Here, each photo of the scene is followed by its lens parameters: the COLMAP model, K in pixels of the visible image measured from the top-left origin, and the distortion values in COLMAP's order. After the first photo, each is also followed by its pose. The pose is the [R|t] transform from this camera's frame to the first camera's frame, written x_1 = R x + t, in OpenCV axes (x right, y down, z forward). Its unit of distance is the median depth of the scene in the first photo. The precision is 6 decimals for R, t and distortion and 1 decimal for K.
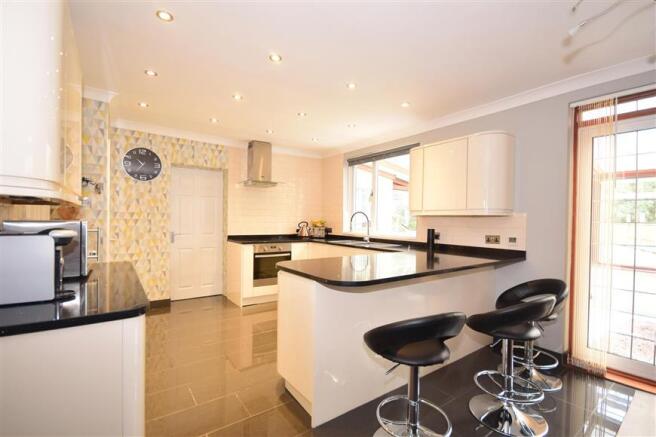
lens RADIAL K [[294.1, 0, 329.0], [0, 294.1, 224.0], [0, 0, 1]] dist [0.004171, 0.000570]
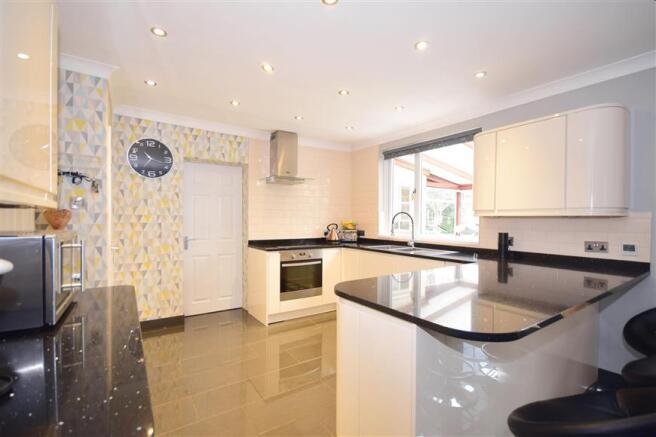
lens RADIAL K [[294.1, 0, 330.0], [0, 294.1, 224.4], [0, 0, 1]] dist [0.004171, 0.000570]
pose [[0.999667, -0.007087, -0.024814, -0.097095], [0.007168, 0.999969, 0.003173, -0.010906], [0.024791, -0.003350, 0.999687, 0.163493]]
